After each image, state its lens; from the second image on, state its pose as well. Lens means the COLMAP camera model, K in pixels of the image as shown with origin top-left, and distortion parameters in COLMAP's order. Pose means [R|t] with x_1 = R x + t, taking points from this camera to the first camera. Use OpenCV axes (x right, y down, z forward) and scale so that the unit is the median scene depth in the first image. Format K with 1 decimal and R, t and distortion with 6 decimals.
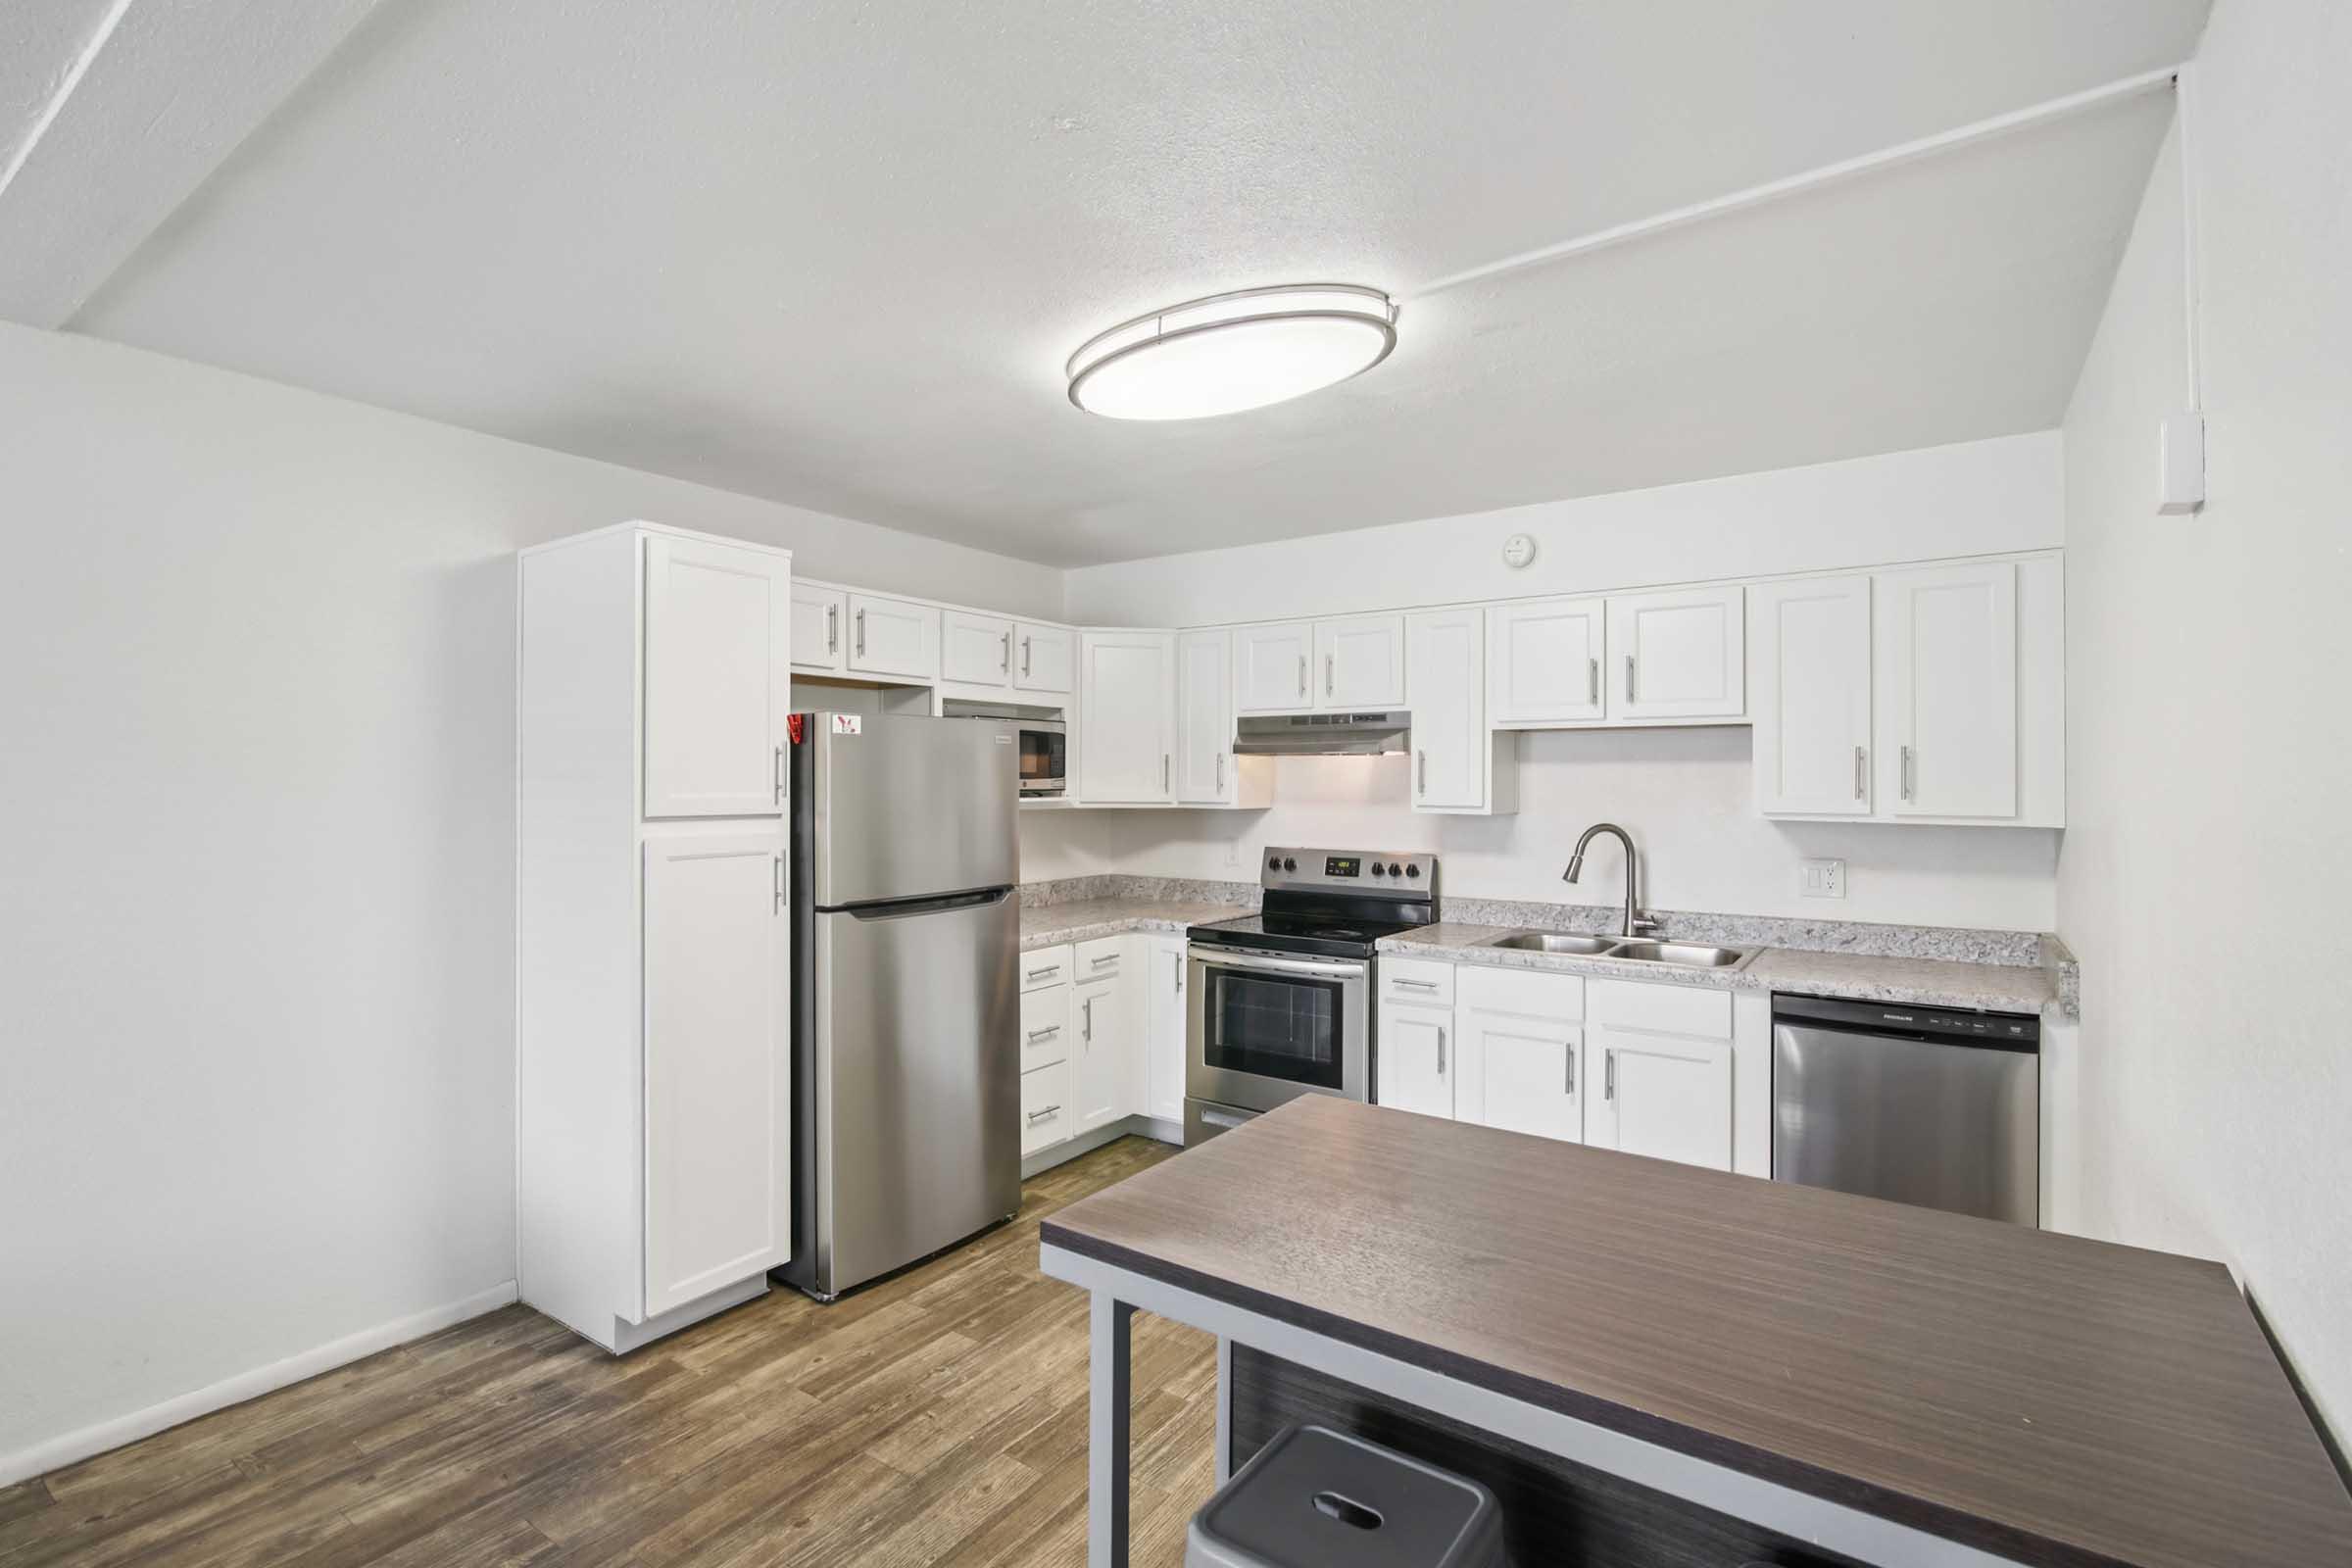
lens RADIAL K [[1109.2, 0, 1156.8], [0, 1109.2, 796.4], [0, 0, 1]] dist [-0.023833, 0.004329]
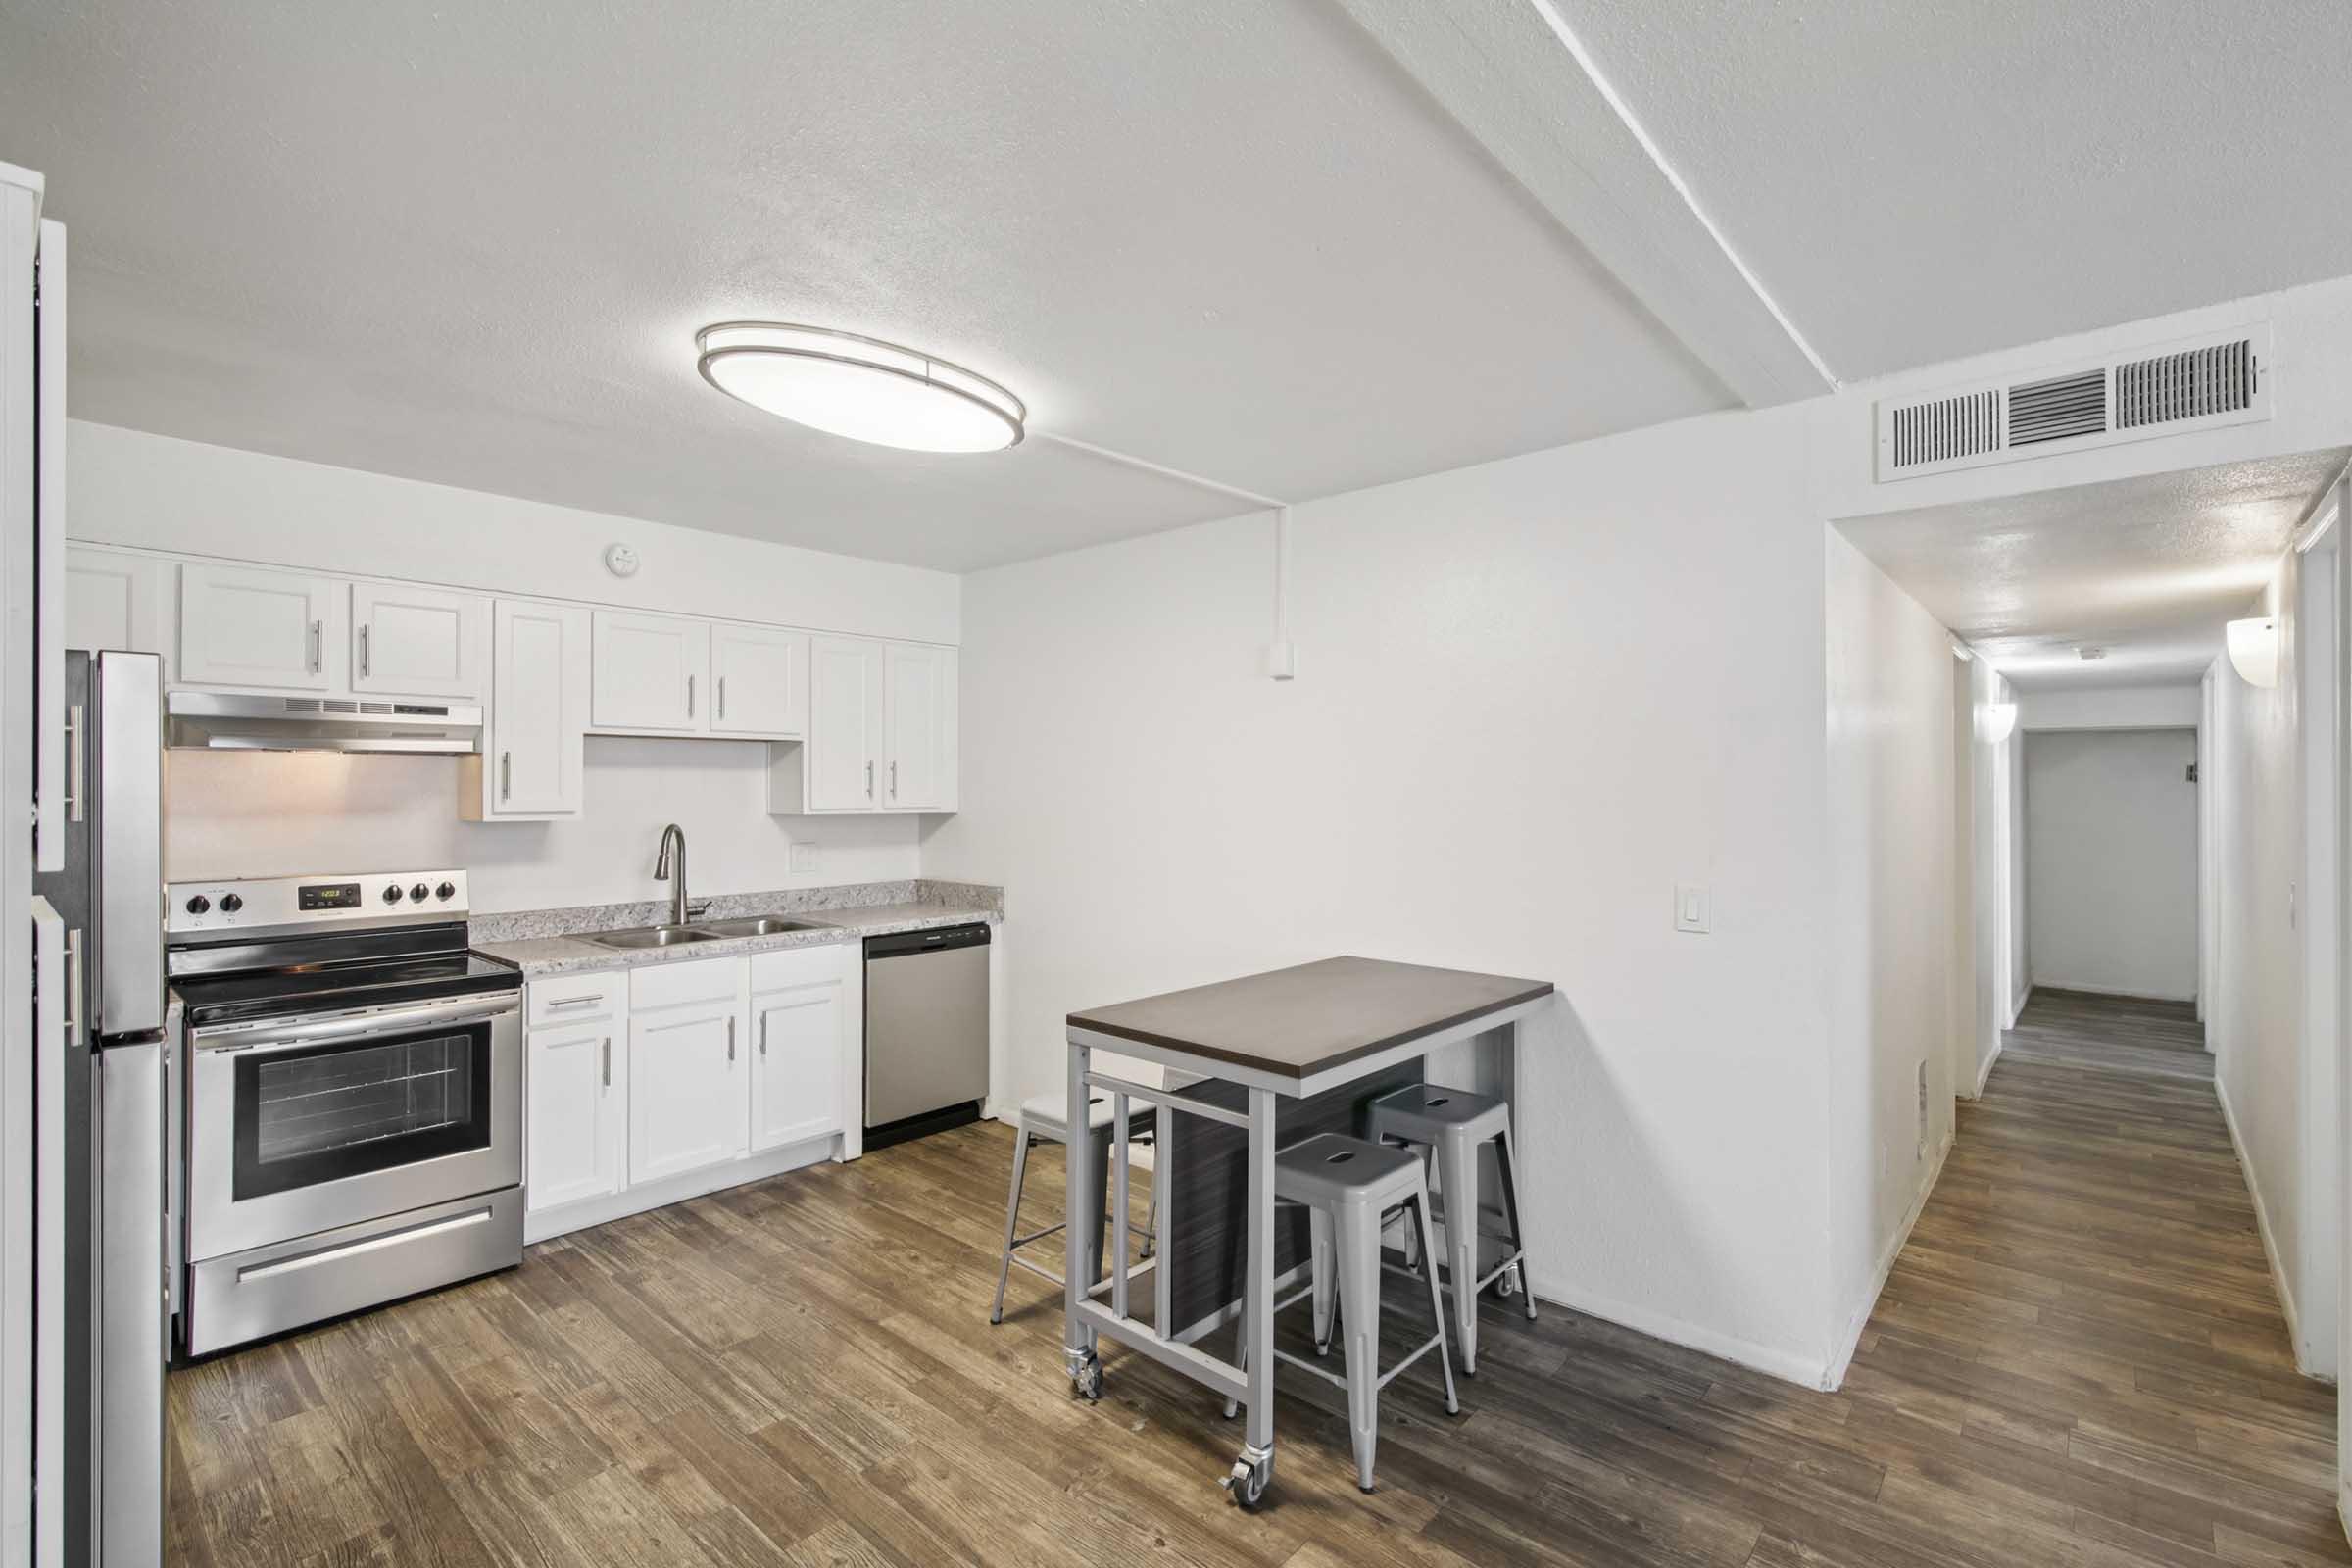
lens RADIAL K [[1088.3, 0, 1204.2], [0, 1088.3, 810.9], [0, 0, 1]] dist [-0.005194, 0.001129]
pose [[0.102917, -0.028804, 0.994273, -0.619751], [0.014746, 0.999515, 0.027429, -0.009774], [-0.994581, 0.011839, 0.103292, 0.369423]]
